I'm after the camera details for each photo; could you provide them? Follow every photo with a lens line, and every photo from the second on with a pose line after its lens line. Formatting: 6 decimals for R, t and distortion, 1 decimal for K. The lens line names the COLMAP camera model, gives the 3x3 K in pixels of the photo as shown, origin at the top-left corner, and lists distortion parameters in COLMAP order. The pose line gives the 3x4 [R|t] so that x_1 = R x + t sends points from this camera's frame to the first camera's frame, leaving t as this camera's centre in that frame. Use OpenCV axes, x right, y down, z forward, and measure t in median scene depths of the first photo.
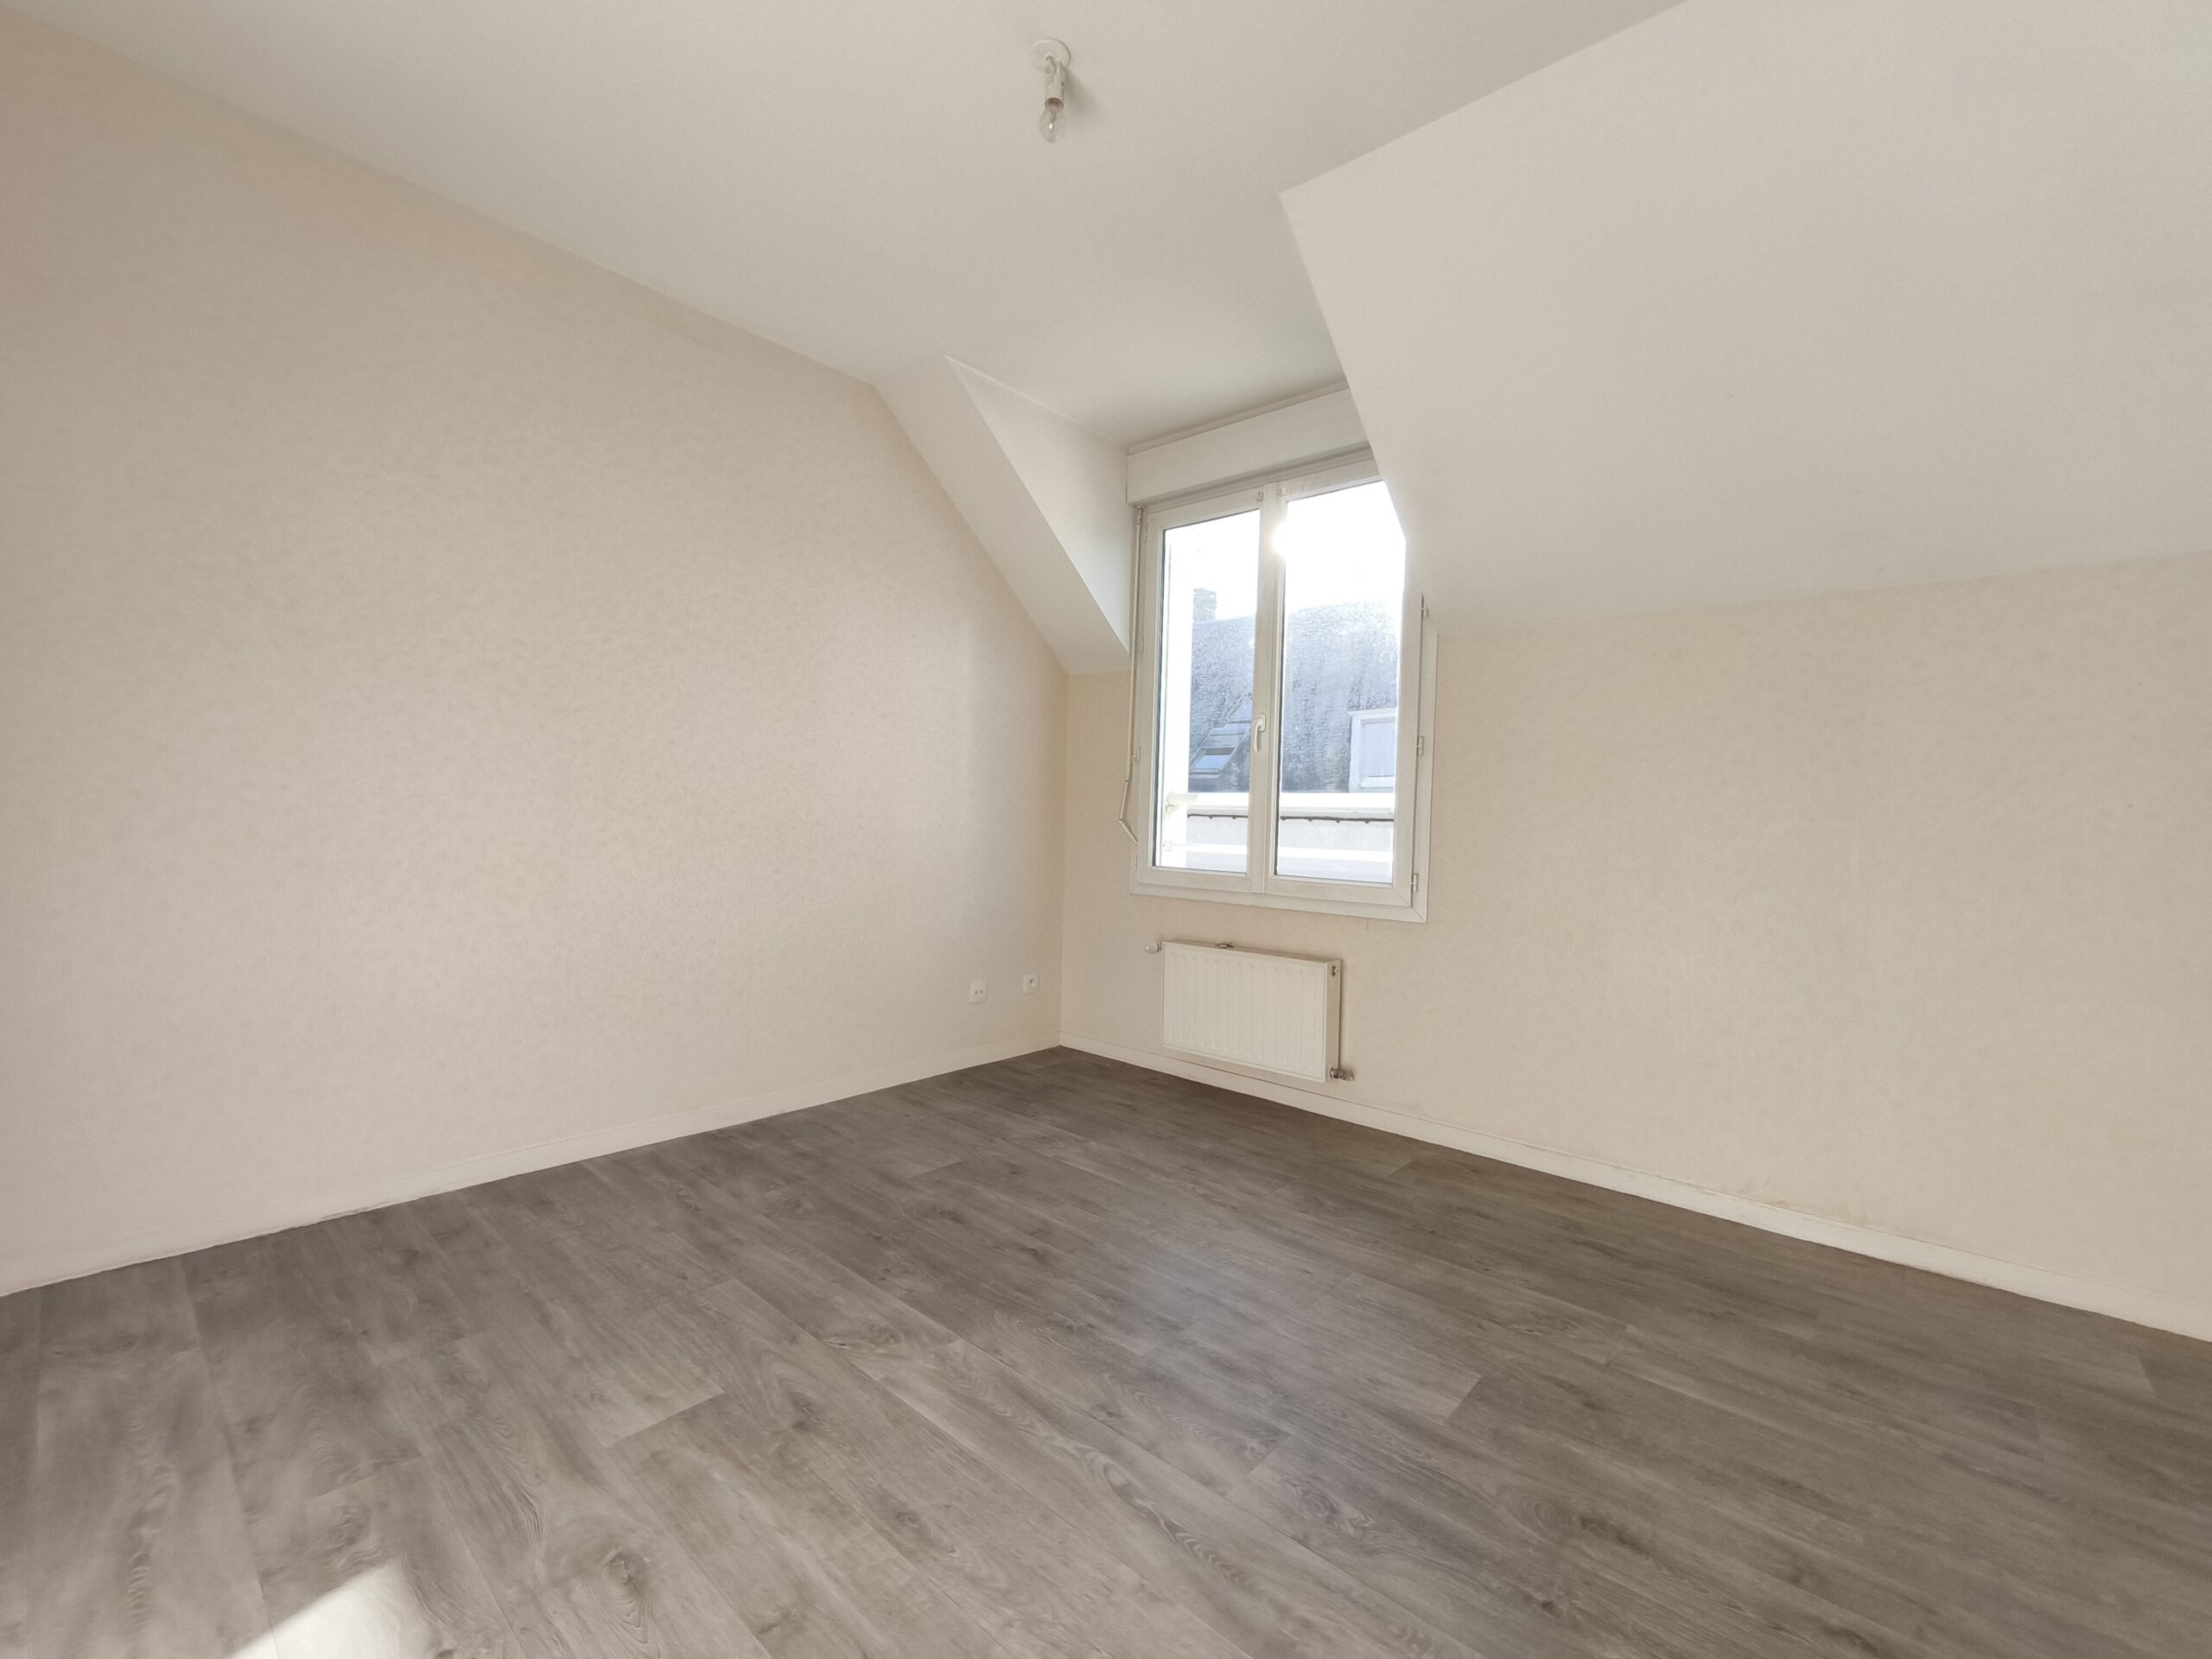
lens RADIAL K [[920.8, 0, 1097.4], [0, 920.8, 833.2], [0, 0, 1]] dist [-0.005672, 0.001010]
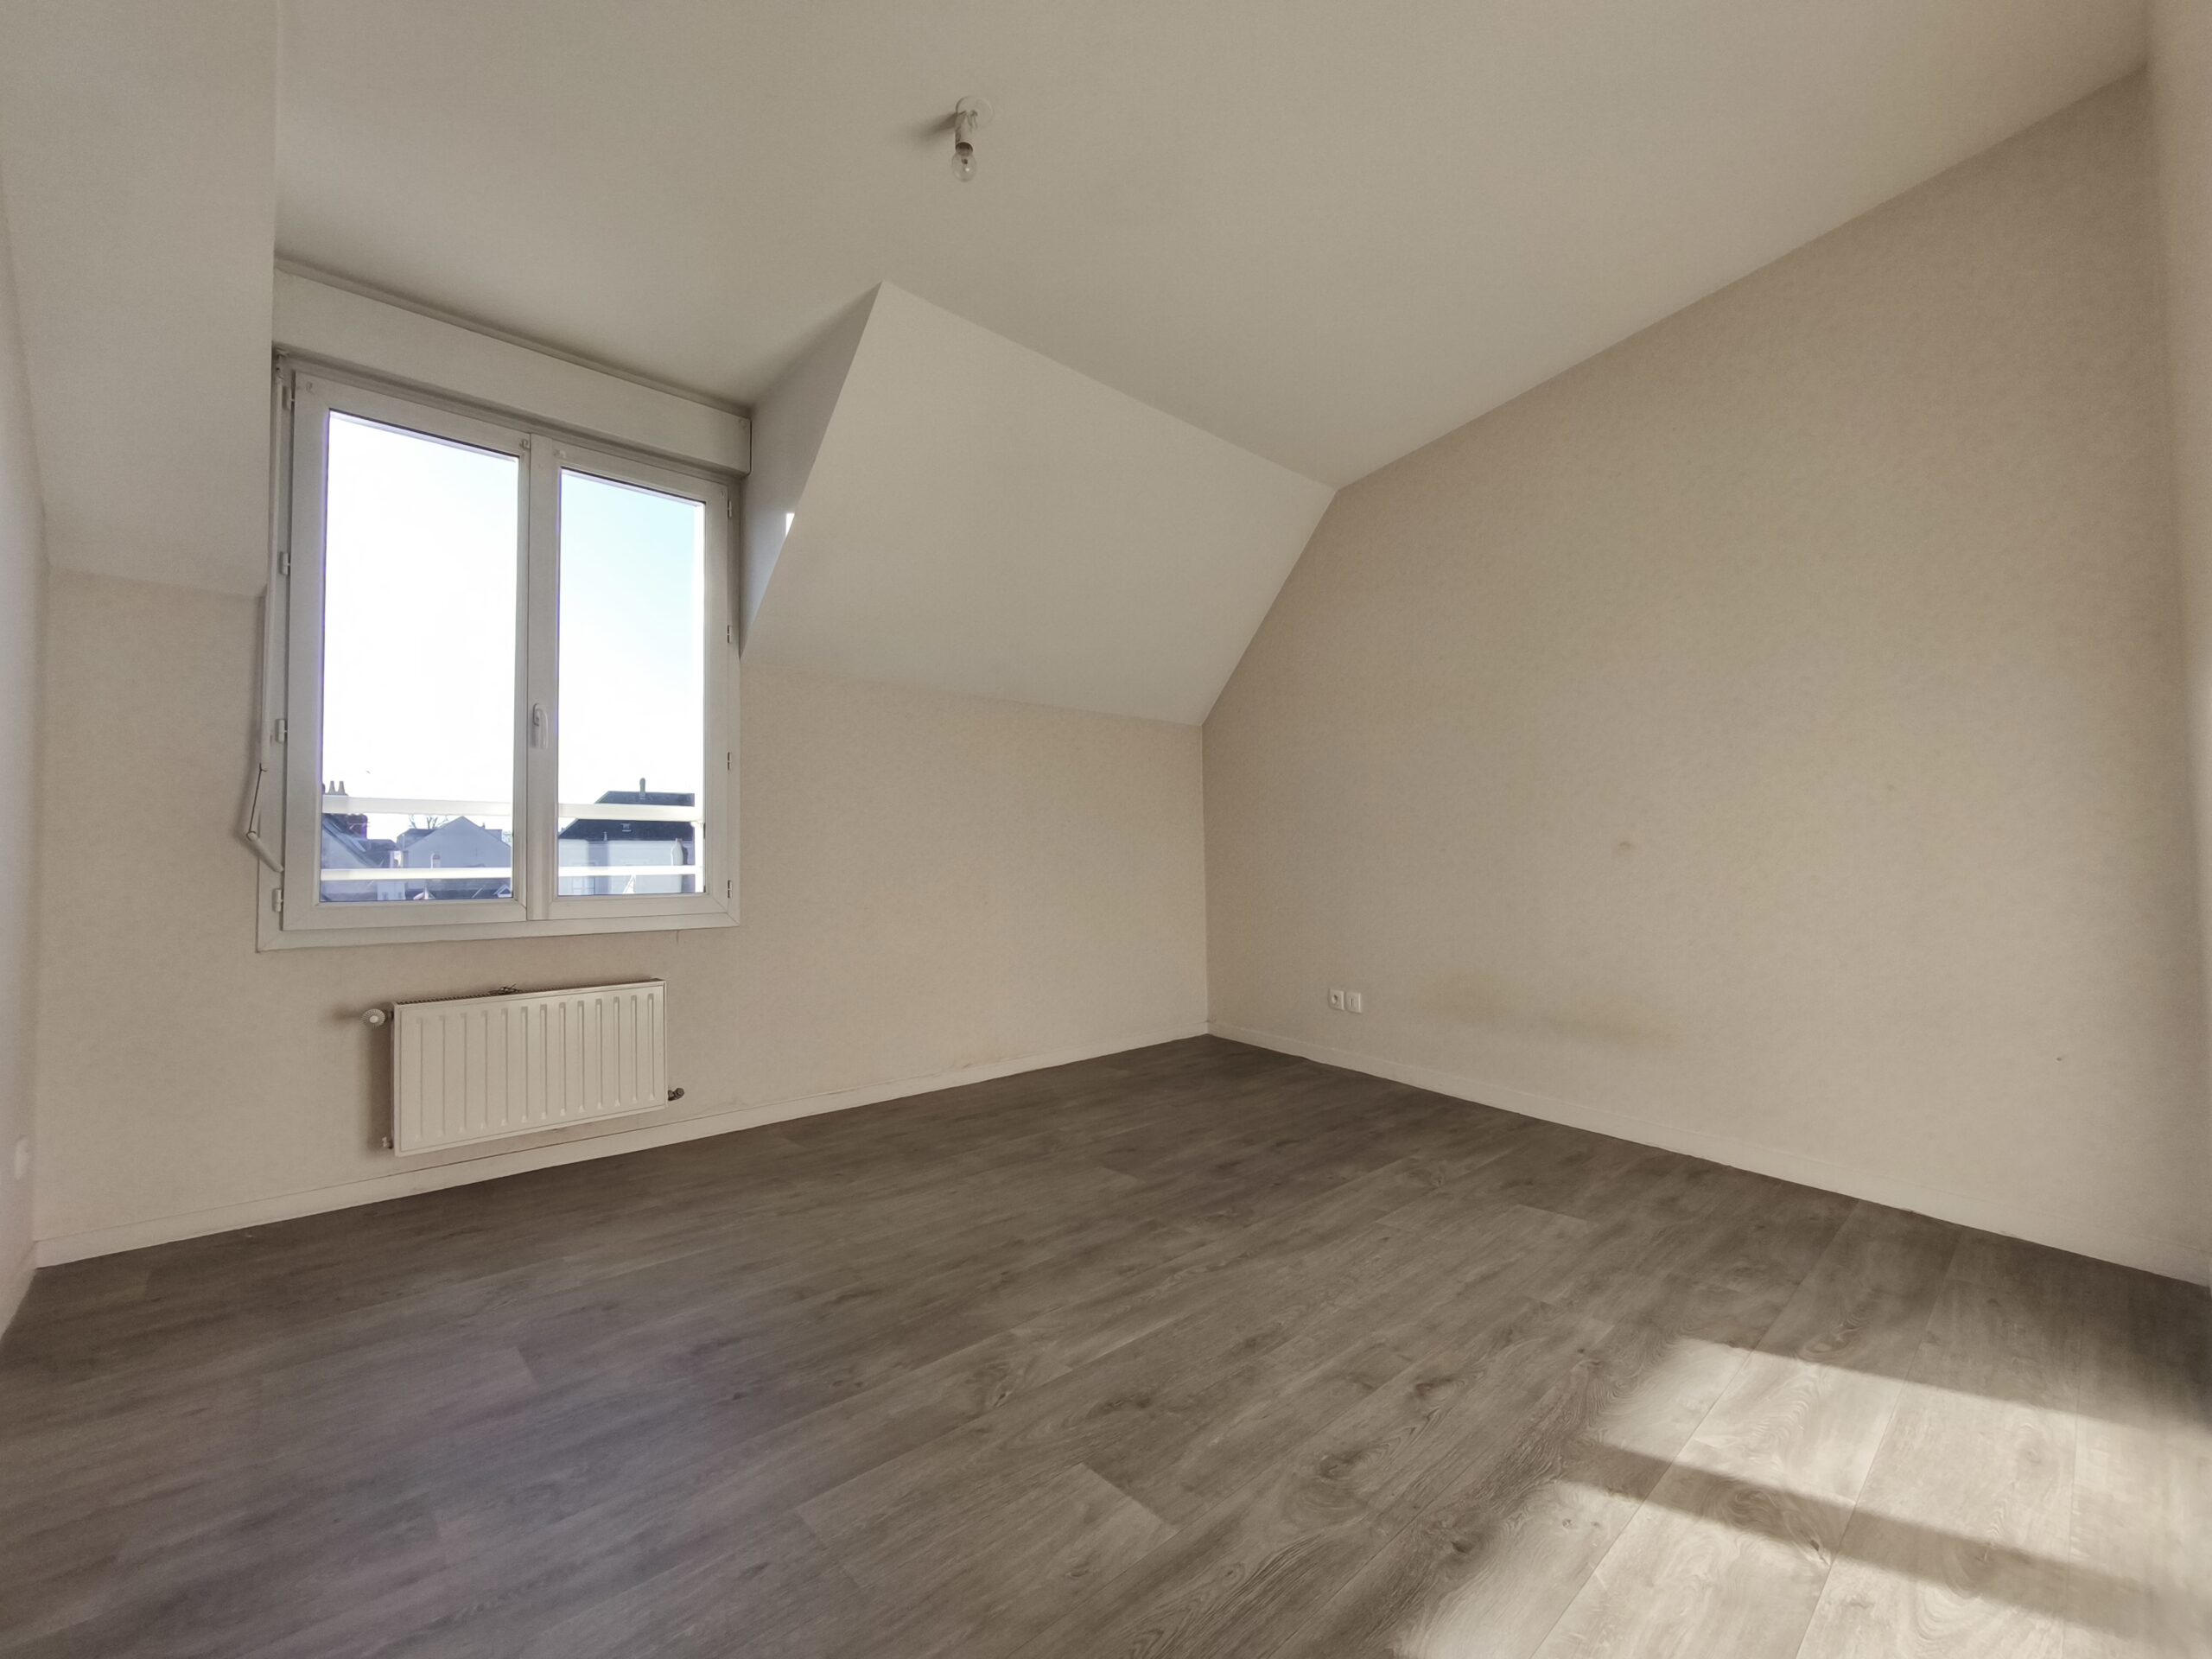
lens RADIAL K [[920.8, 0, 1098.3], [0, 920.8, 827.8], [0, 0, 1]] dist [-0.005672, 0.001010]
pose [[0.108321, 0.013357, 0.994026, -1.123599], [0.037169, 0.999156, -0.017477, 0.030258], [-0.993421, 0.038840, 0.107733, 0.773798]]
